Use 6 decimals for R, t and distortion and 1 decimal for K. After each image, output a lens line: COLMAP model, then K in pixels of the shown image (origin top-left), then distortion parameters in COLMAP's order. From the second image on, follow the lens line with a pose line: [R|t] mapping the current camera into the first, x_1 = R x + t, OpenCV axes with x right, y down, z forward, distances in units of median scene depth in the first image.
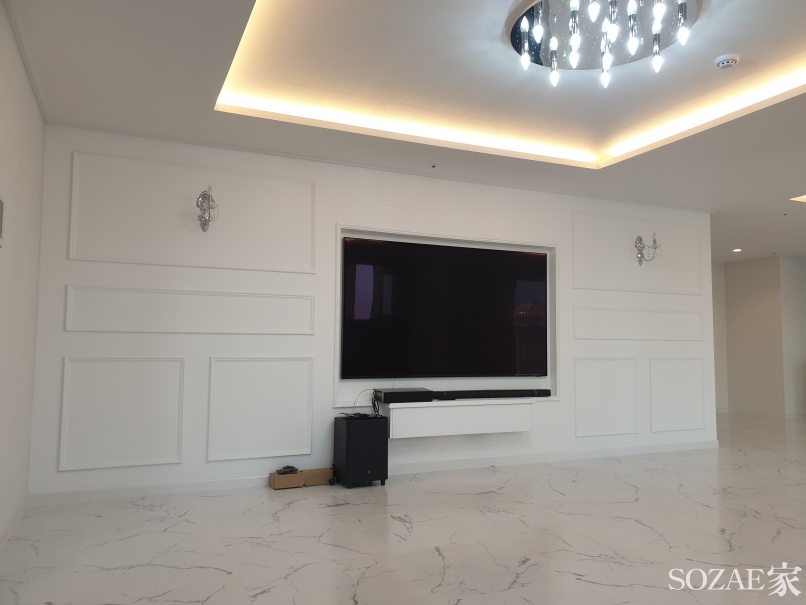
lens RADIAL K [[614.7, 0, 403.0], [0, 614.7, 302.5], [0, 0, 1]] dist [-0.007346, -0.002503]
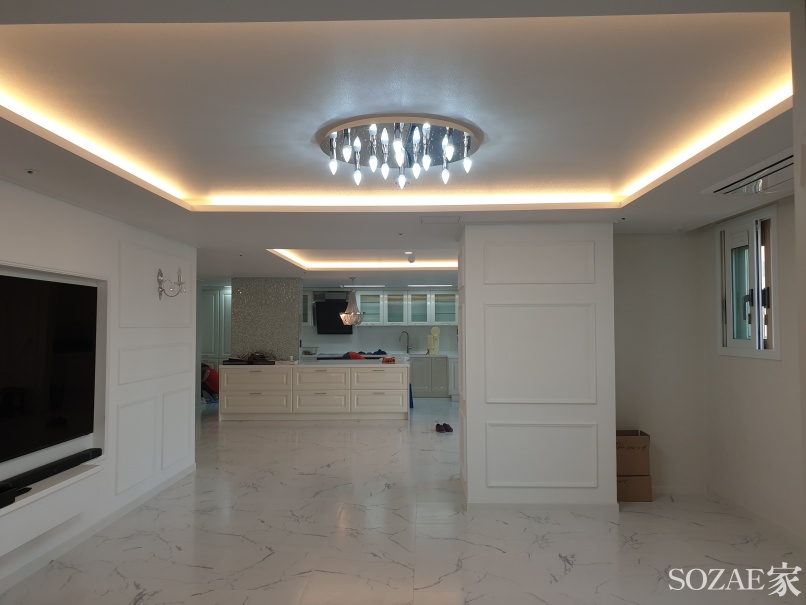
lens RADIAL K [[630.2, 0, 403.0], [0, 630.2, 302.5], [0, 0, 1]] dist [0.011007, 0.006744]
pose [[0.444764, 0.034236, 0.894993, -0.358301], [-0.060813, 0.998117, -0.007960, -0.077020], [-0.893581, -0.050887, 0.446009, 0.233832]]
